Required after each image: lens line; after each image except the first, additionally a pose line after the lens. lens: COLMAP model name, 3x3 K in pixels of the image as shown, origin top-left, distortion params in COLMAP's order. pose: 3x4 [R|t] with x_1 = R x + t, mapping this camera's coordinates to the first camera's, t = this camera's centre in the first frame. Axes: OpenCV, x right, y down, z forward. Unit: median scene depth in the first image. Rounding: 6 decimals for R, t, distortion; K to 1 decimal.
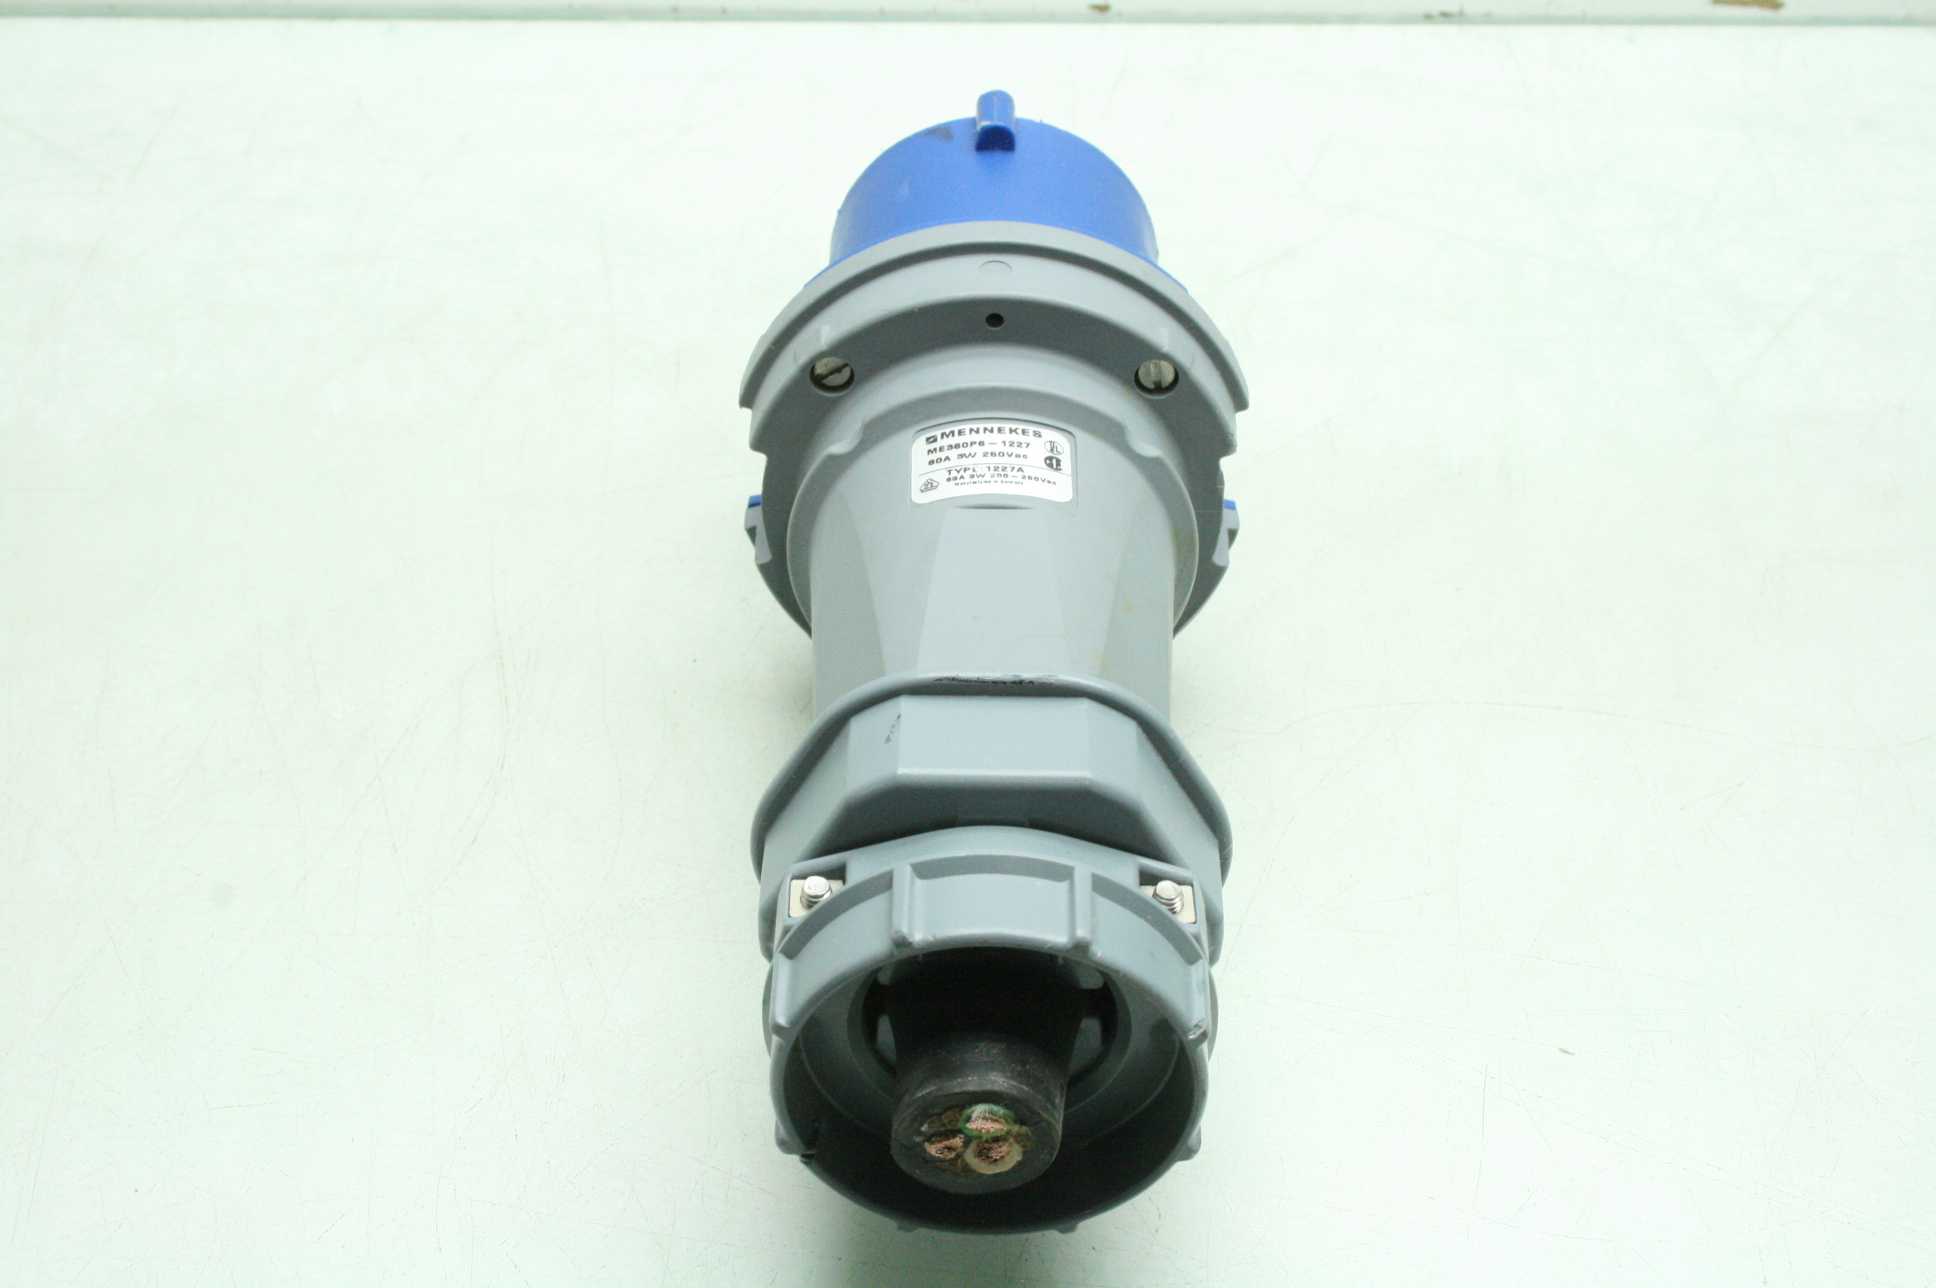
lens RADIAL K [[2998.3, 0, 976.6], [0, 2998.3, 639.3], [0, 0, 1]] dist [-0.000343, 0.000000]
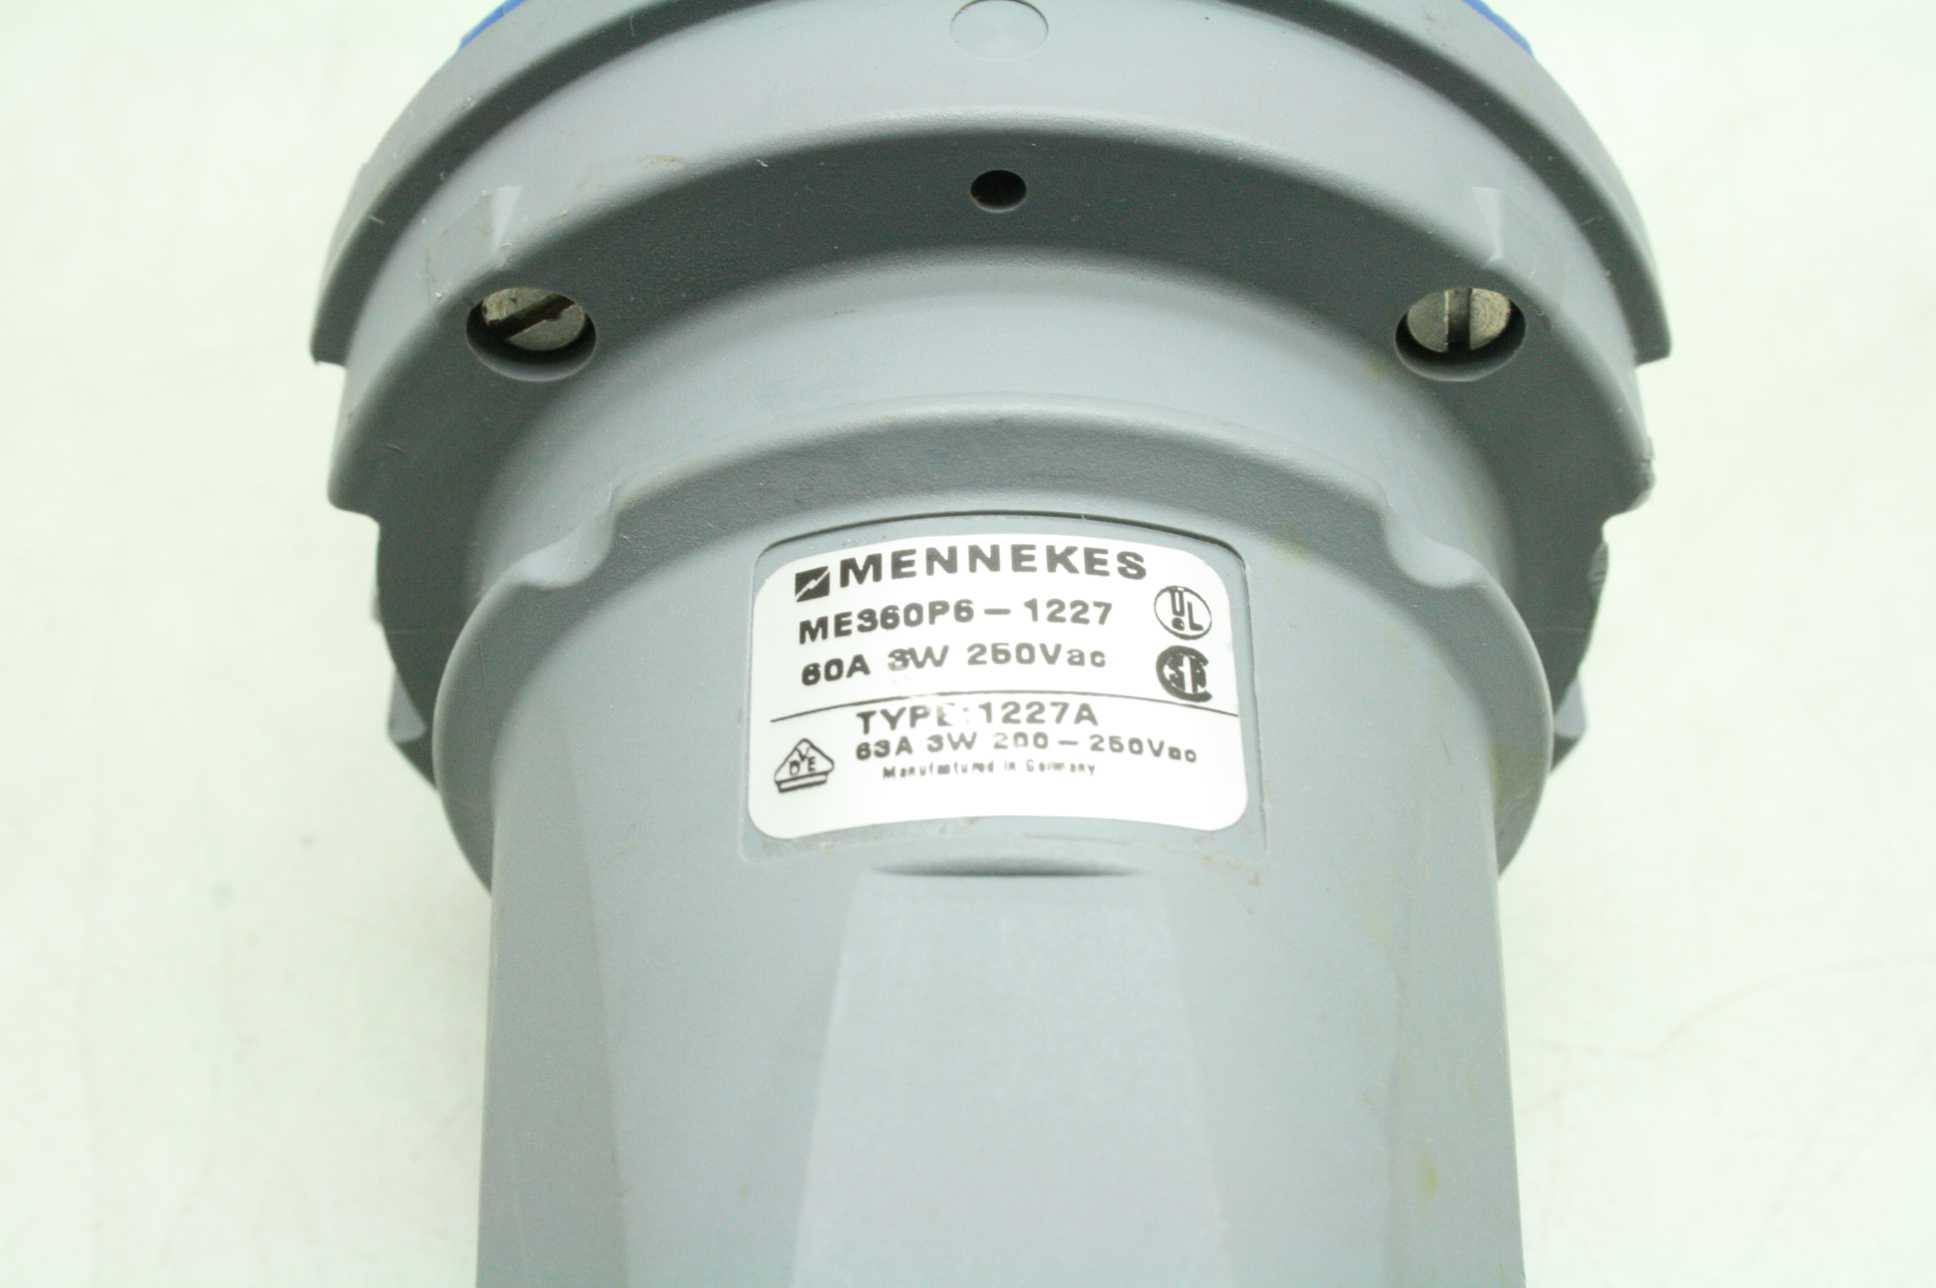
lens RADIAL K [[2998.3, 0, 975.0], [0, 2998.3, 647.5], [0, 0, 1]] dist [-0.000343, 0.000000]
pose [[0.999911, -0.008844, 0.009970, -0.000434], [0.006626, 0.978966, 0.203917, -0.124843], [-0.011564, -0.203833, 0.978937, 0.661971]]
